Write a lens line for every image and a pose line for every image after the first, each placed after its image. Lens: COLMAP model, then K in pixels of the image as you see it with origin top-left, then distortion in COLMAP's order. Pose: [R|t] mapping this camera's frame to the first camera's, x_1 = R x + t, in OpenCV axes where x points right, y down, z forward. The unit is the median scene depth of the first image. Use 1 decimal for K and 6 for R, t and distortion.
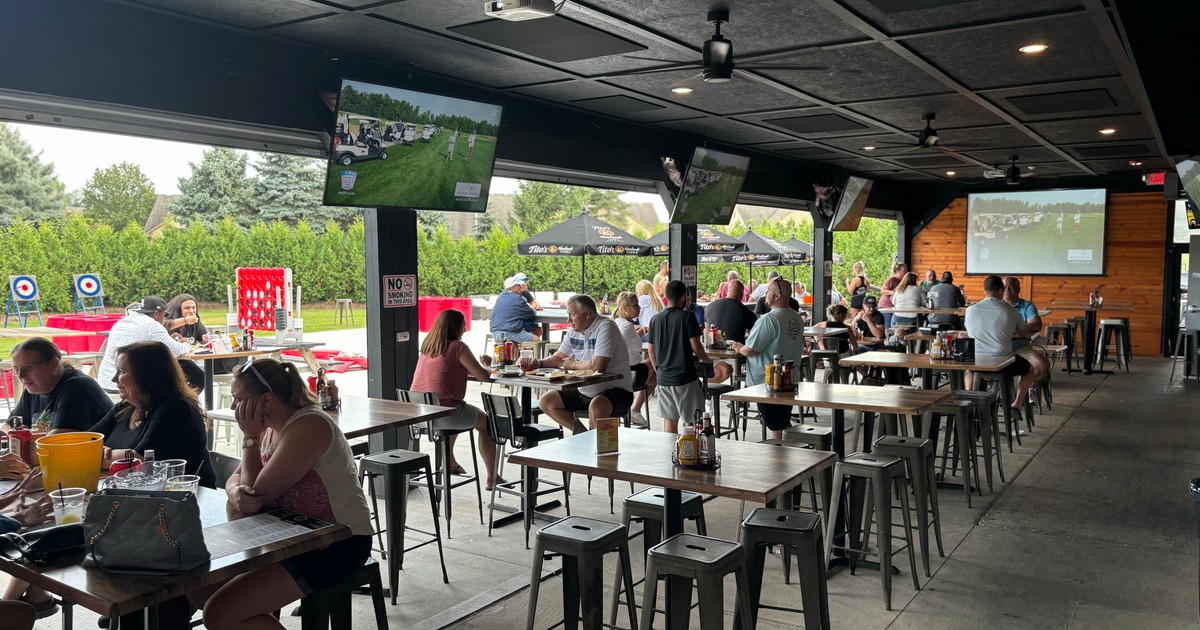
lens RADIAL K [[851.3, 0, 600.0], [0, 851.3, 315.0], [0, 0, 1]] dist [-0.003968, -0.001925]
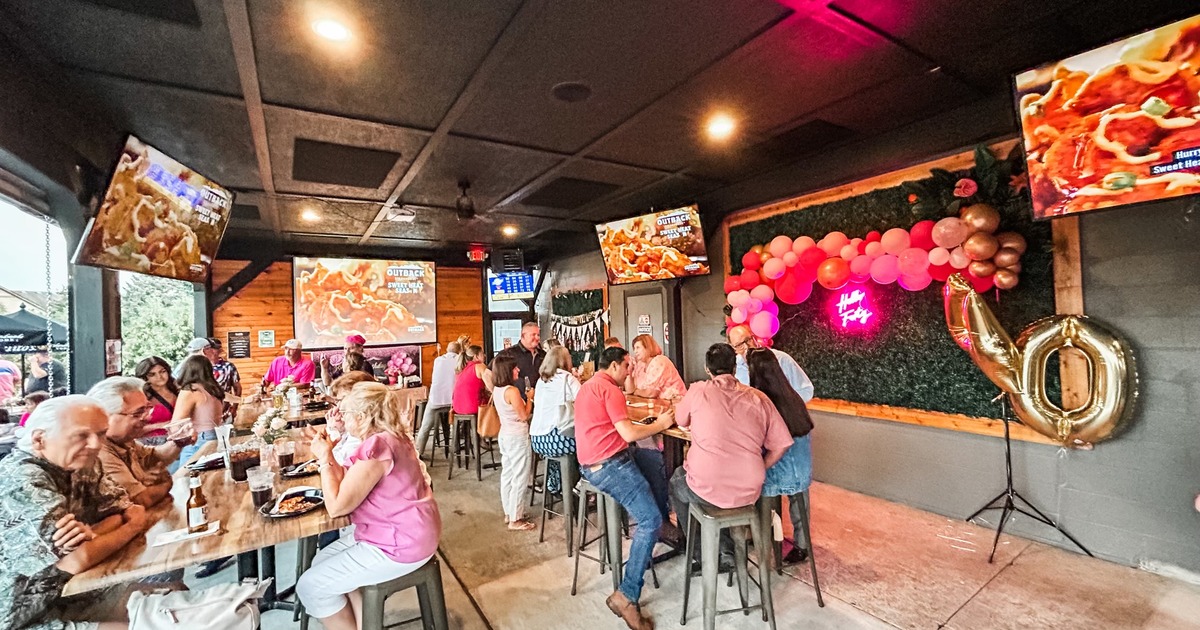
lens RADIAL K [[484.1, 0, 600.0], [0, 484.1, 315.0], [0, 0, 1]] dist [-0.000359, -0.000036]
pose [[0.380374, 0.000948, 0.924832, 0.098403], [0.104253, 0.993582, -0.043897, -0.030325], [-0.918938, 0.113114, 0.377834, 0.530661]]
